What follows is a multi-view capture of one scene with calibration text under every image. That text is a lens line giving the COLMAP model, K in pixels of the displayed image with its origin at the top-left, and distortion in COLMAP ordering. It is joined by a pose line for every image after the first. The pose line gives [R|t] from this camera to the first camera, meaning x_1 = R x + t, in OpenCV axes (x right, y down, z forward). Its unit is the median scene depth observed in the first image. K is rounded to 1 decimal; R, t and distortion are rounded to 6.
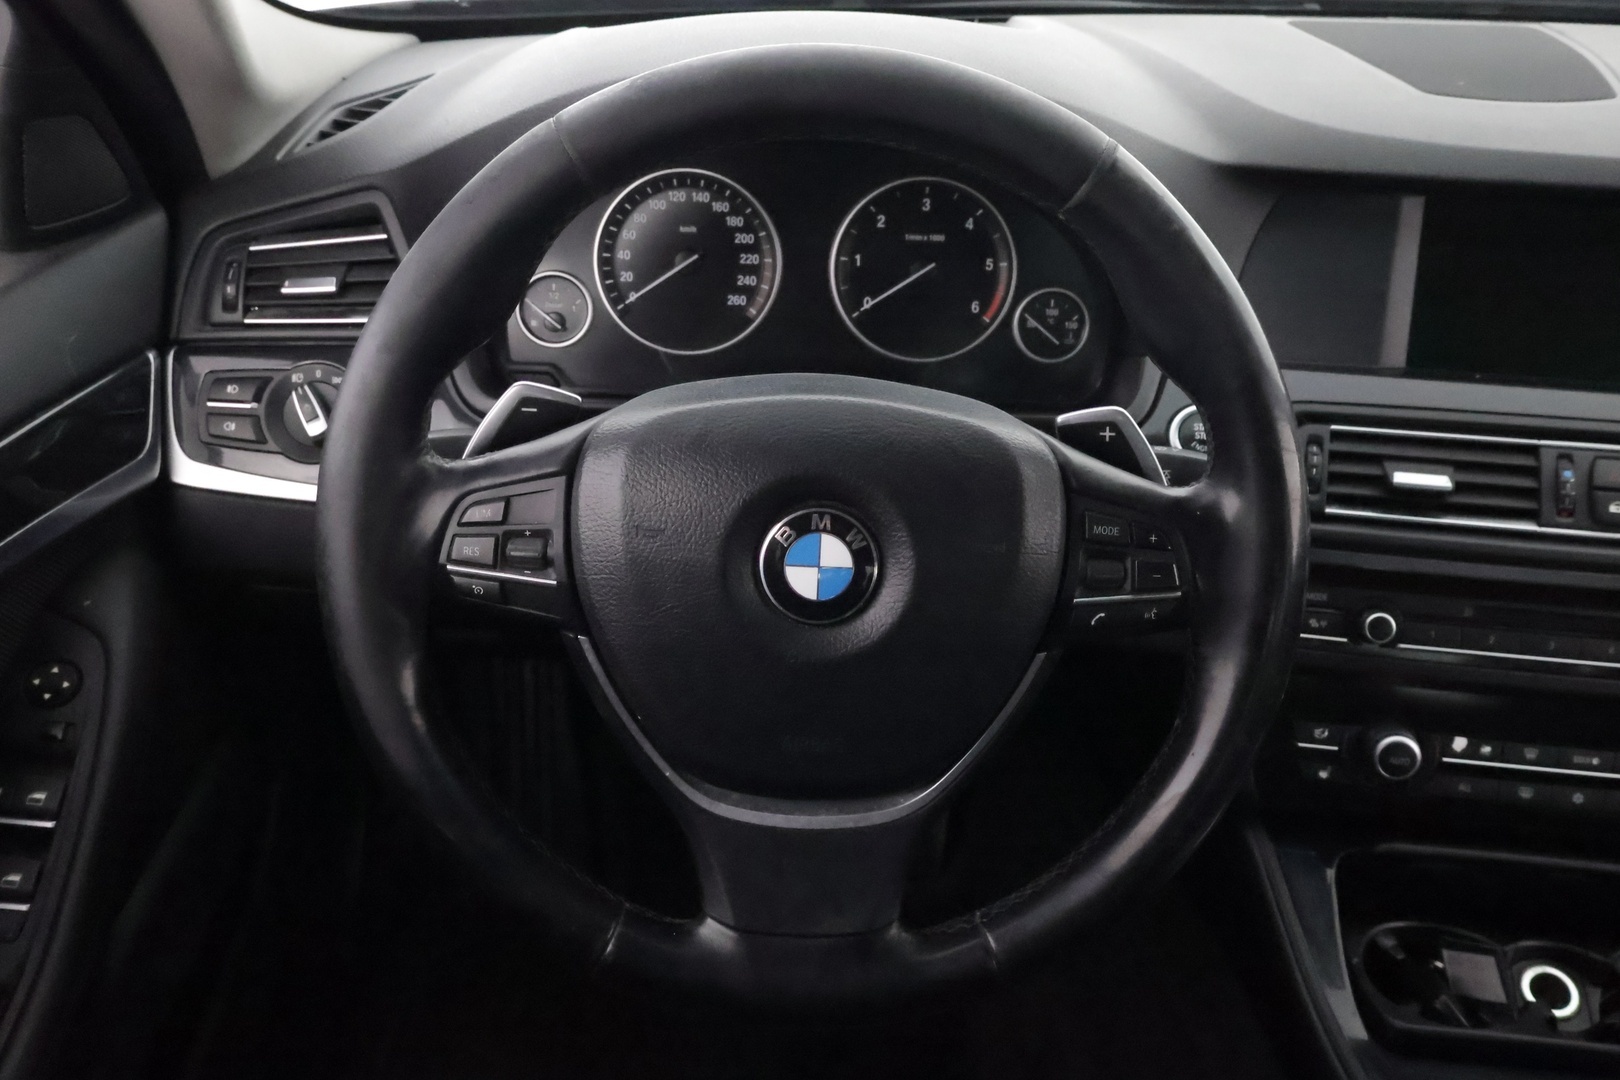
lens RADIAL K [[1495.0, 0, 810.5], [0, 1495.0, 537.4], [0, 0, 1]] dist [-0.000988, 0.000000]
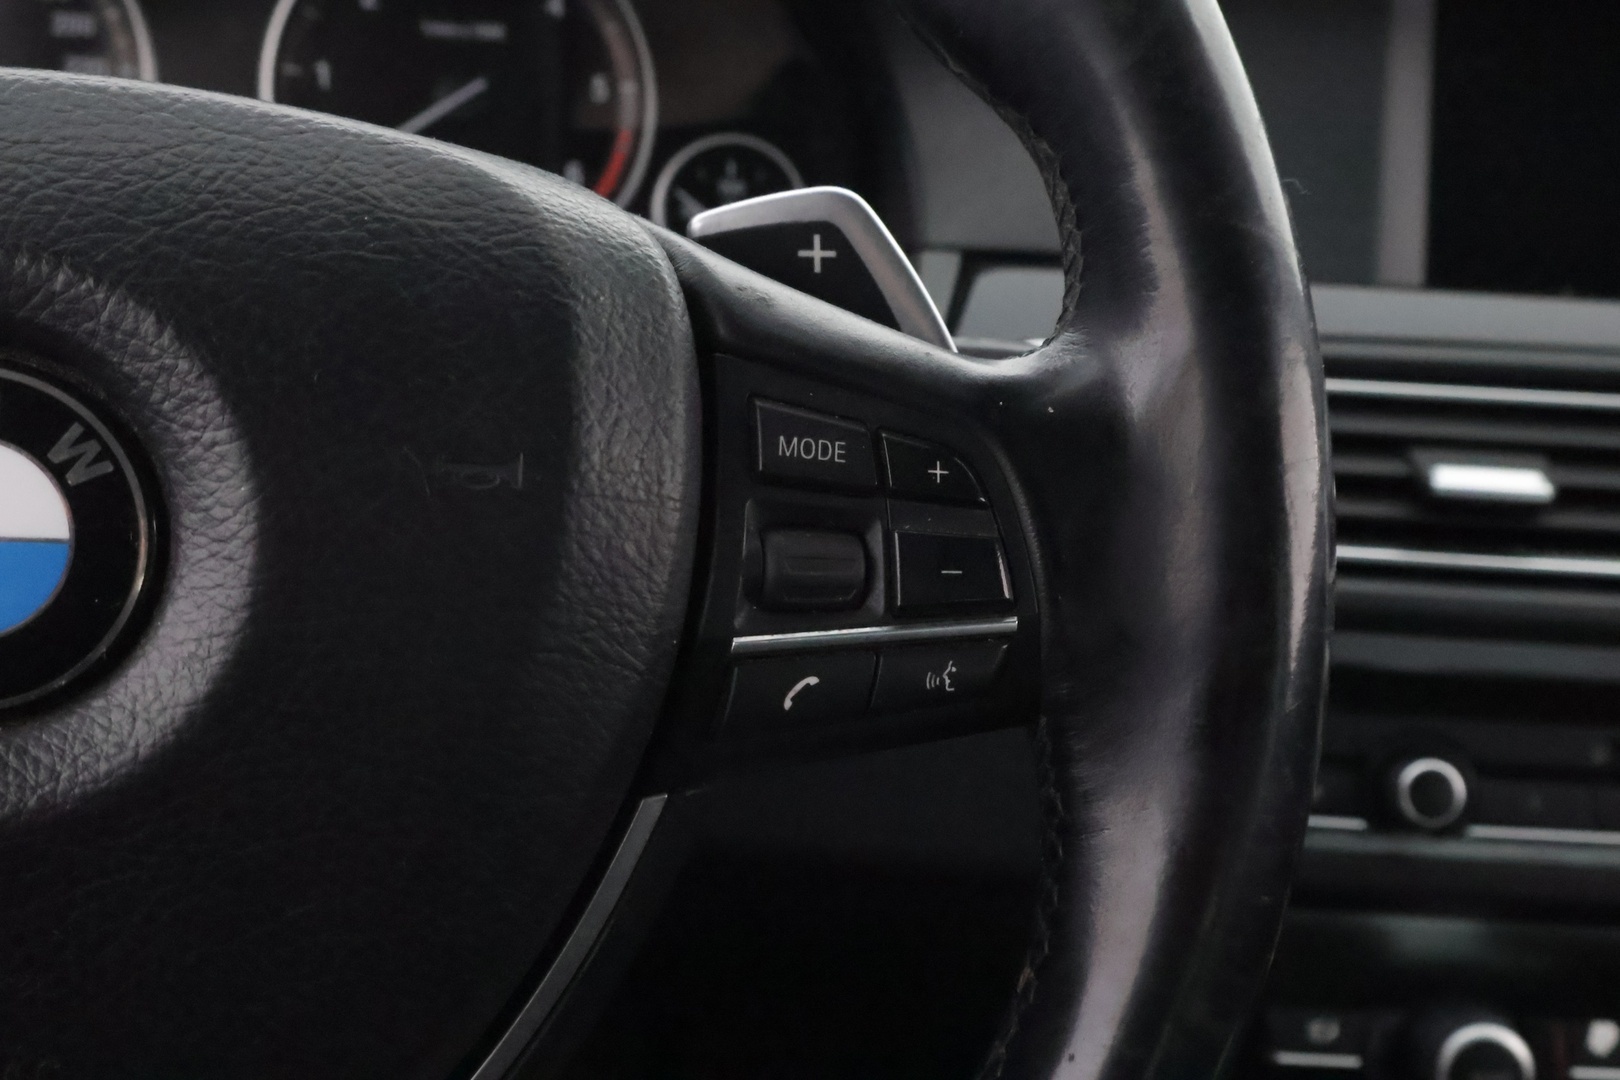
lens RADIAL K [[2182.5, 0, 807.7], [0, 2182.5, 535.4], [0, 0, 1]] dist [-0.011630, 0.000000]
pose [[0.988101, -0.018104, 0.152737, 0.109952], [0.038809, 0.990263, -0.133692, 0.085701], [-0.148829, 0.138029, 0.979182, 0.457859]]
